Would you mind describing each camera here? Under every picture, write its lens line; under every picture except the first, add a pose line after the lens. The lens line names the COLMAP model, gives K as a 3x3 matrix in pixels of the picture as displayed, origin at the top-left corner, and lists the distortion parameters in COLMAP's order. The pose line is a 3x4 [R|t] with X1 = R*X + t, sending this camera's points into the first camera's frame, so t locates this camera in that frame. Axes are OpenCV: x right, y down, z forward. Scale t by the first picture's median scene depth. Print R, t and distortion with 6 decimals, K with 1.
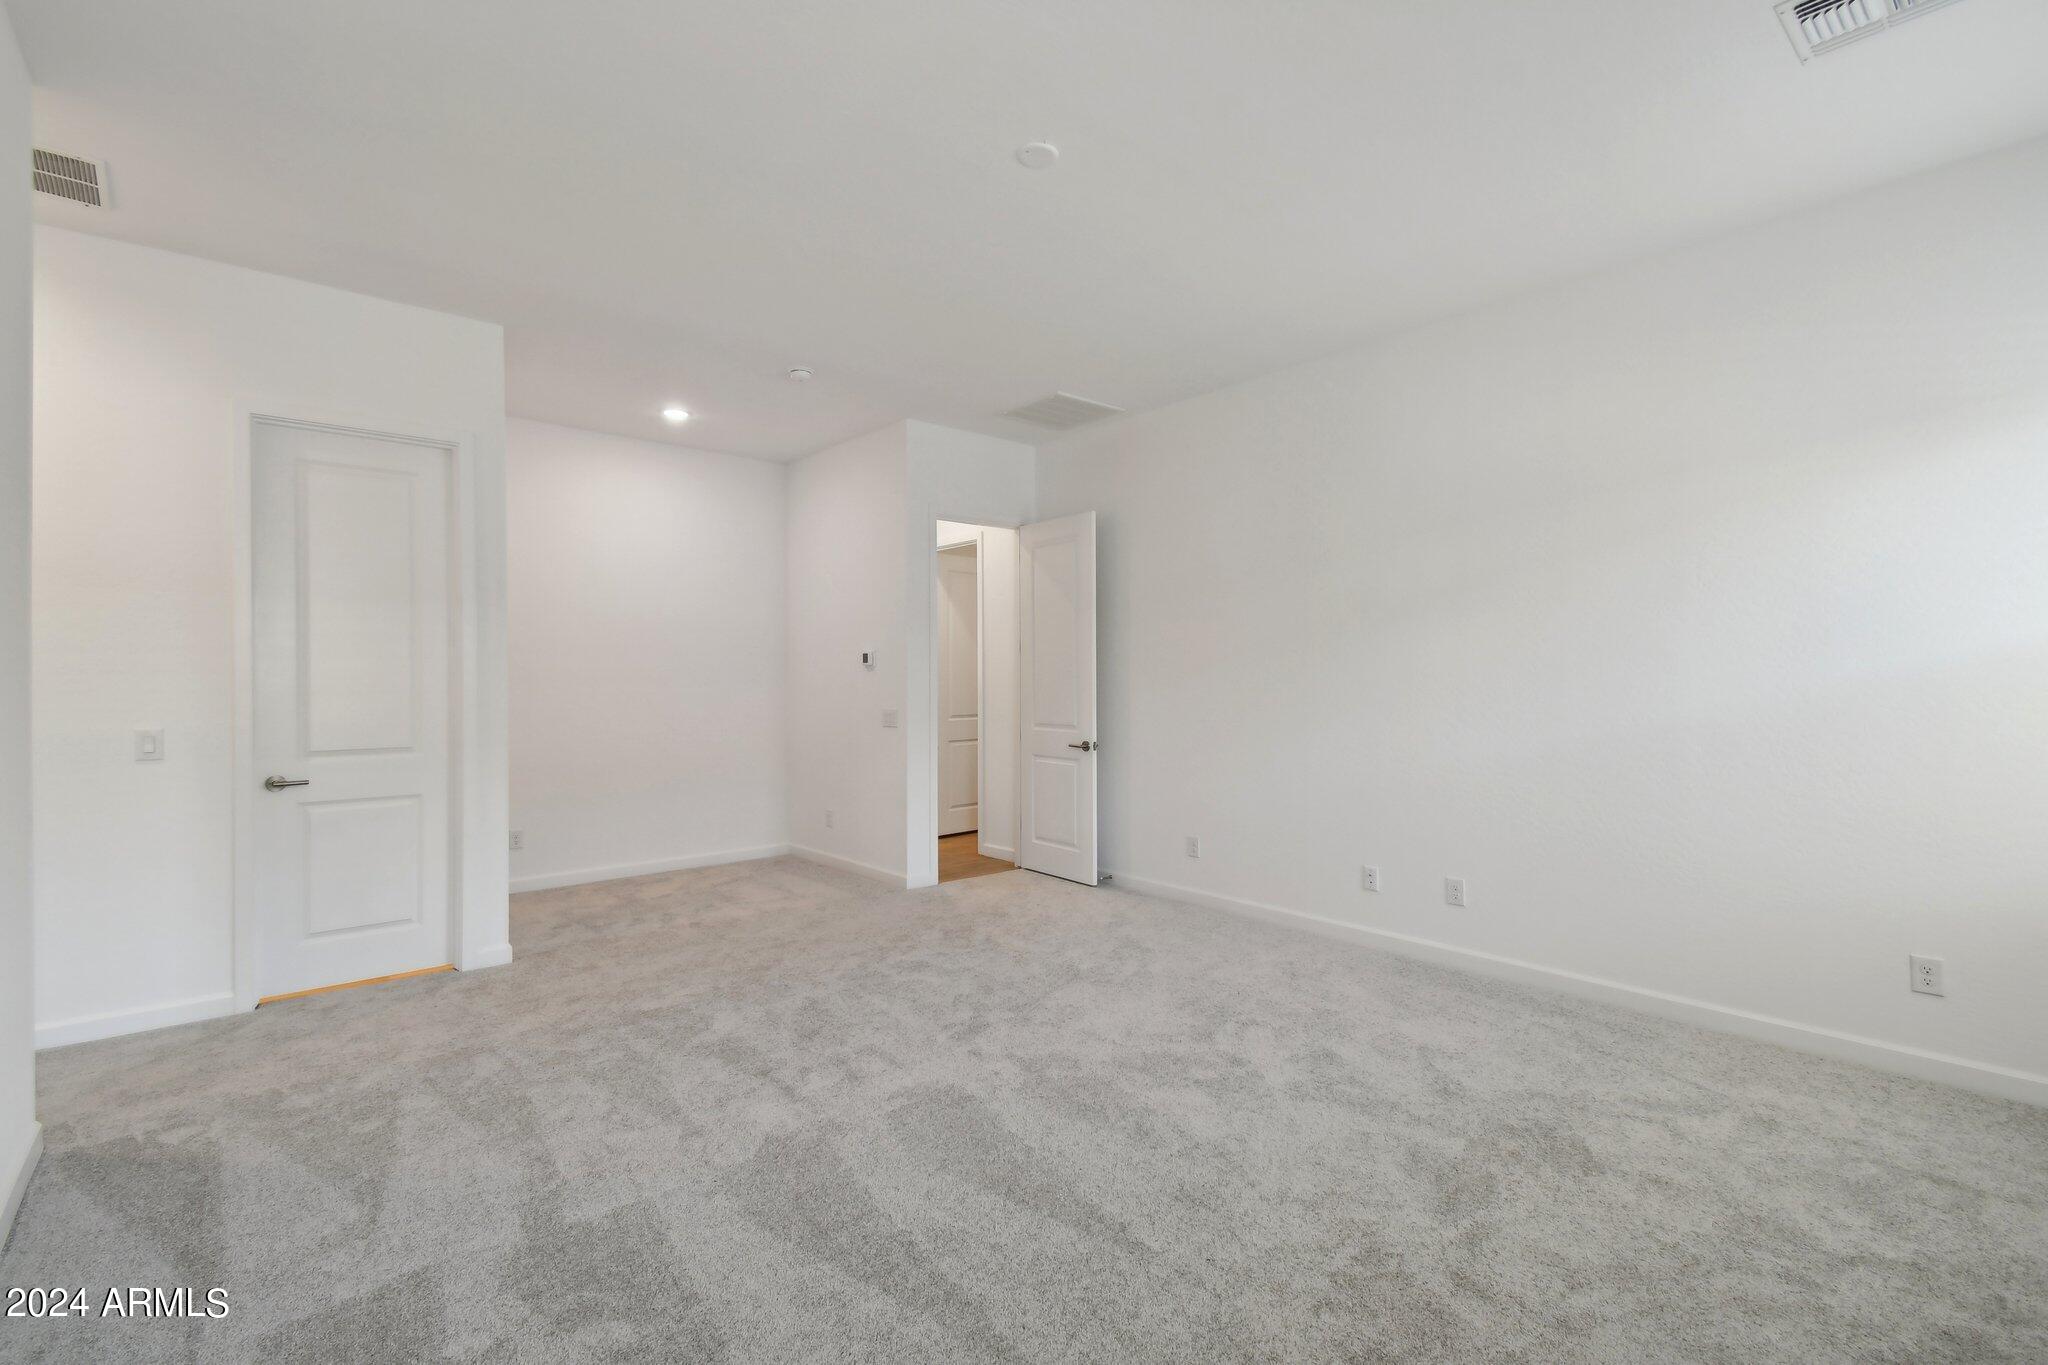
lens RADIAL K [[911.4, 0, 1013.8], [0, 911.4, 676.5], [0, 0, 1]] dist [0.021897, -0.014342]
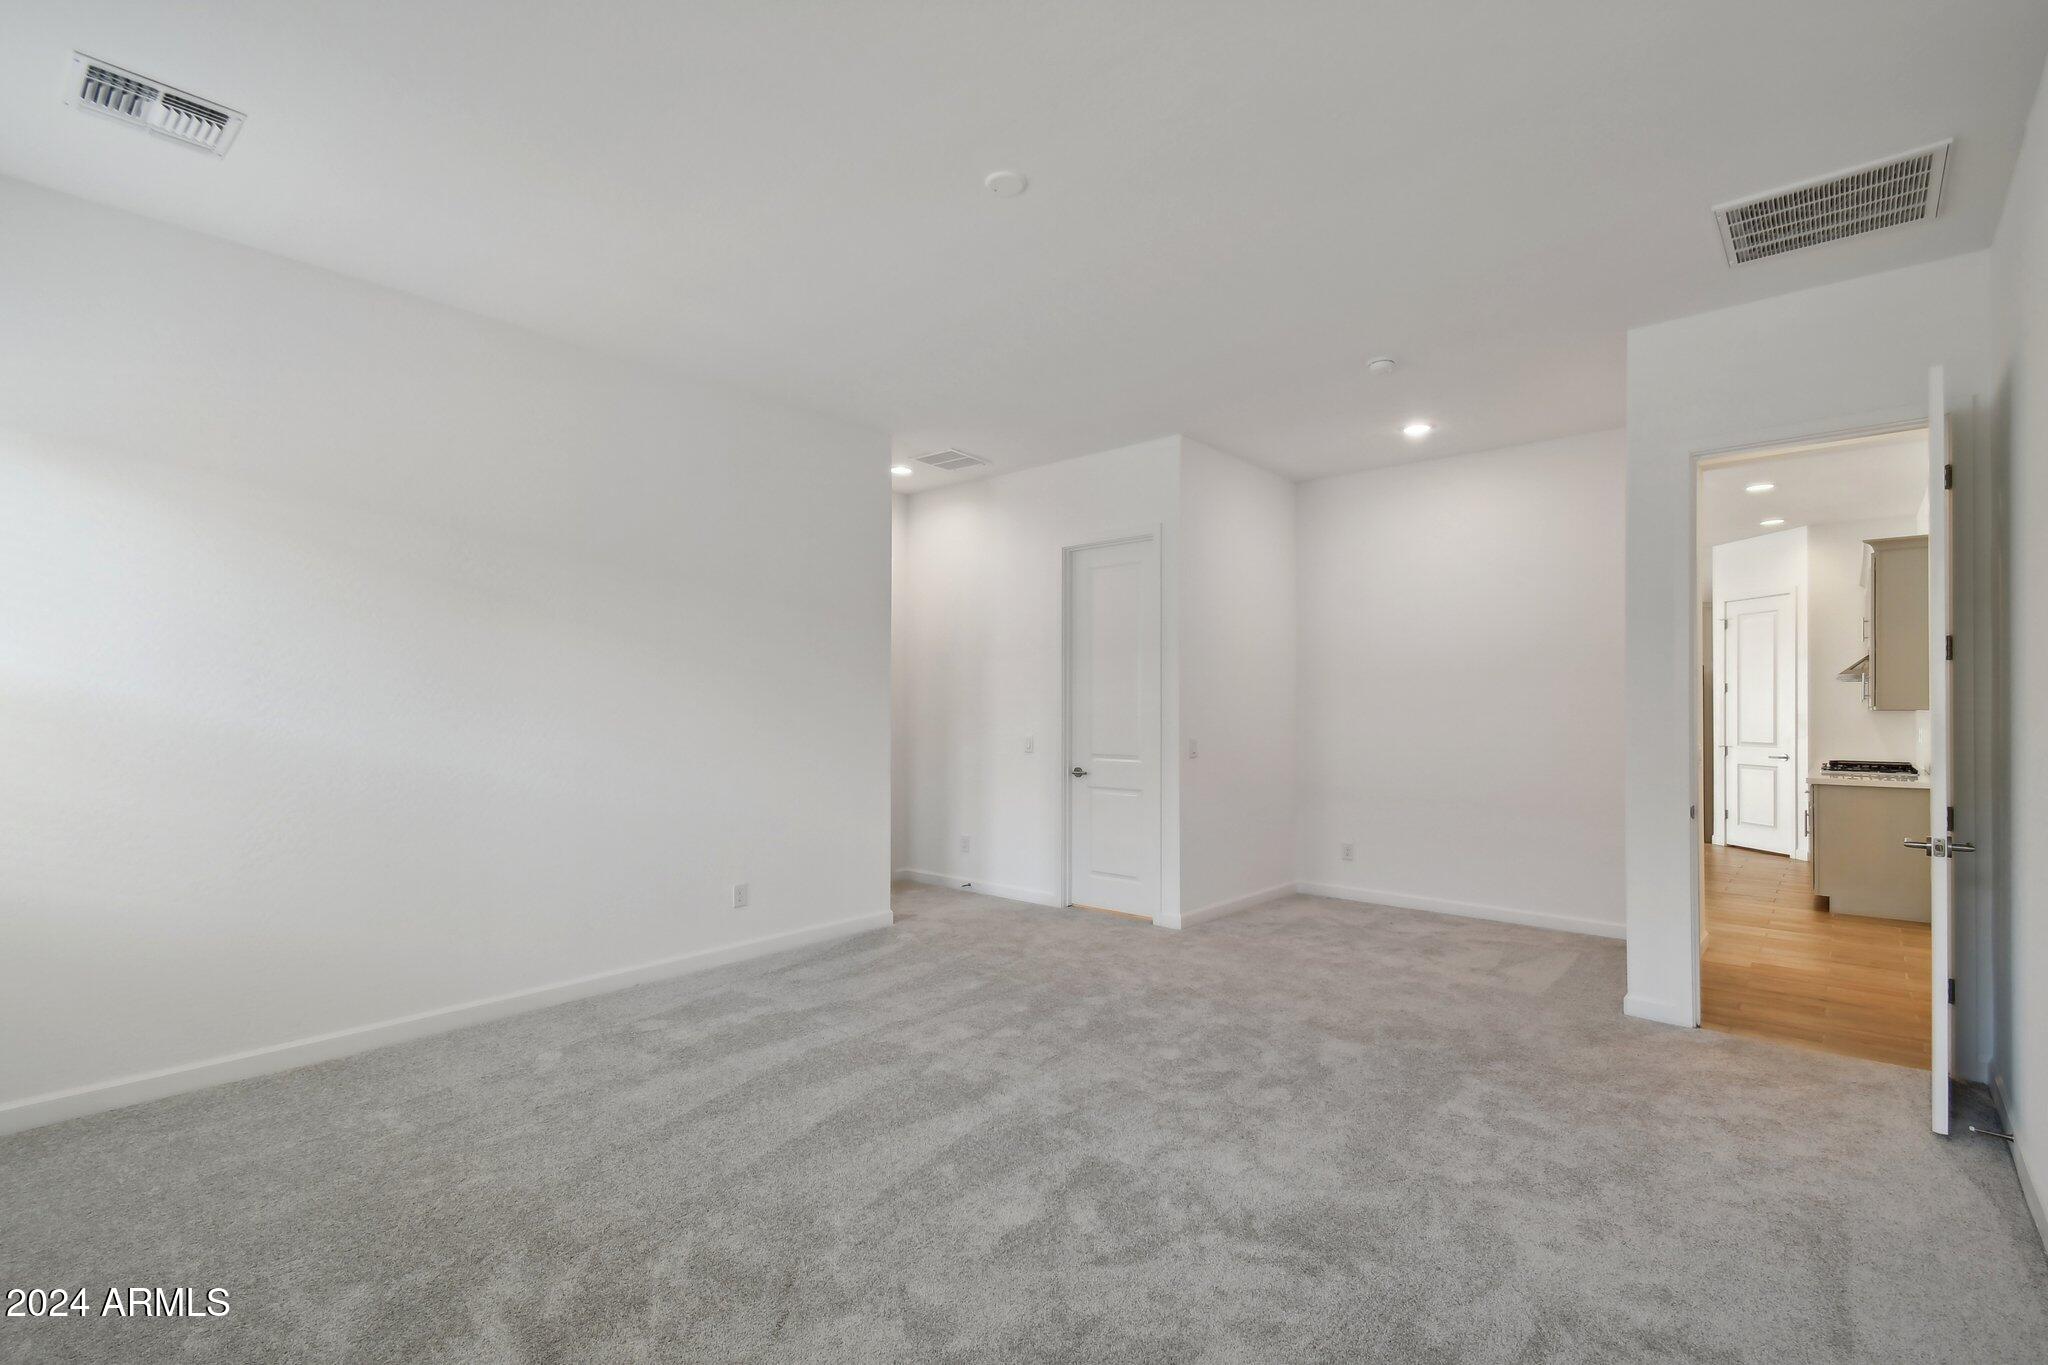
lens RADIAL K [[911.4, 0, 1014.5], [0, 911.4, 696.6], [0, 0, 1]] dist [0.021897, -0.014342]
pose [[0.132861, -0.011153, -0.991072, 0.779742], [0.000243, 0.999937, -0.011220, 0.000593], [0.991135, 0.001250, 0.132856, 0.678341]]
